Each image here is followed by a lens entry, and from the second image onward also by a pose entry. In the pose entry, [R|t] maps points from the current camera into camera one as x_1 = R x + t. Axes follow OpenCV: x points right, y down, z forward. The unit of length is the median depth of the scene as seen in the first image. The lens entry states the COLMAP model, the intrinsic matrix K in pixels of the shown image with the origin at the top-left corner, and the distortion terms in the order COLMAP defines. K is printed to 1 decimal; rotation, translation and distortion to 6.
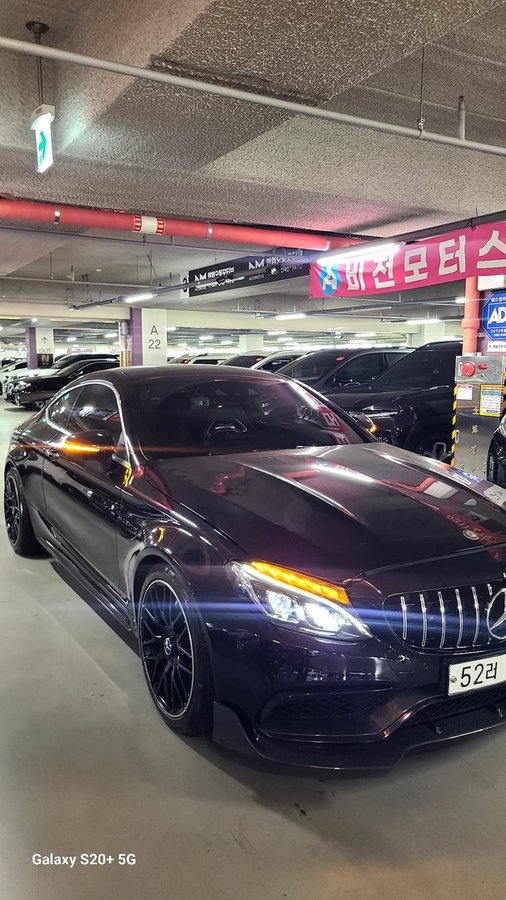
lens RADIAL K [[669.1, 0, 253.0], [0, 669.1, 450.0], [0, 0, 1]] dist [0.068420, -0.064239]
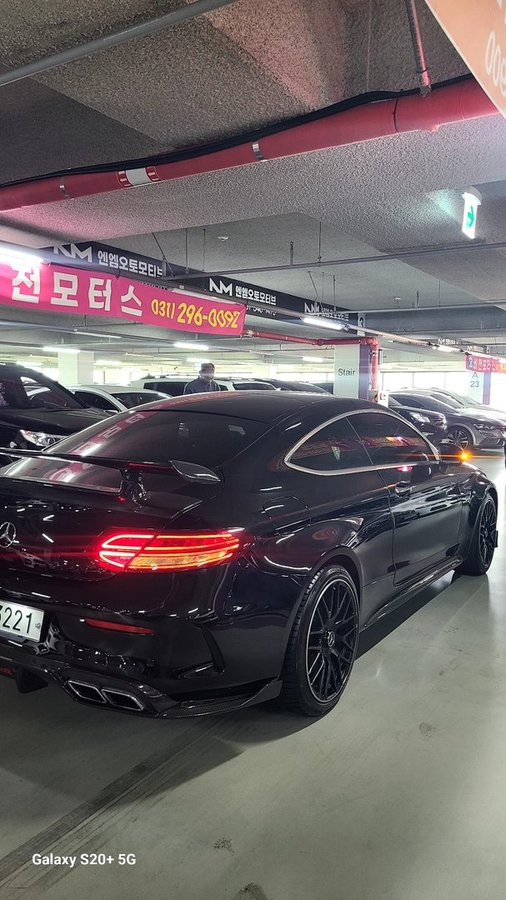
lens RADIAL K [[669.1, 0, 253.0], [0, 669.1, 450.0], [0, 0, 1]] dist [0.068420, -0.064239]
pose [[-0.476357, -0.076458, 0.875921, -0.770447], [0.111849, 0.982849, 0.146619, -0.159475], [-0.872109, 0.167813, -0.459636, 1.260421]]
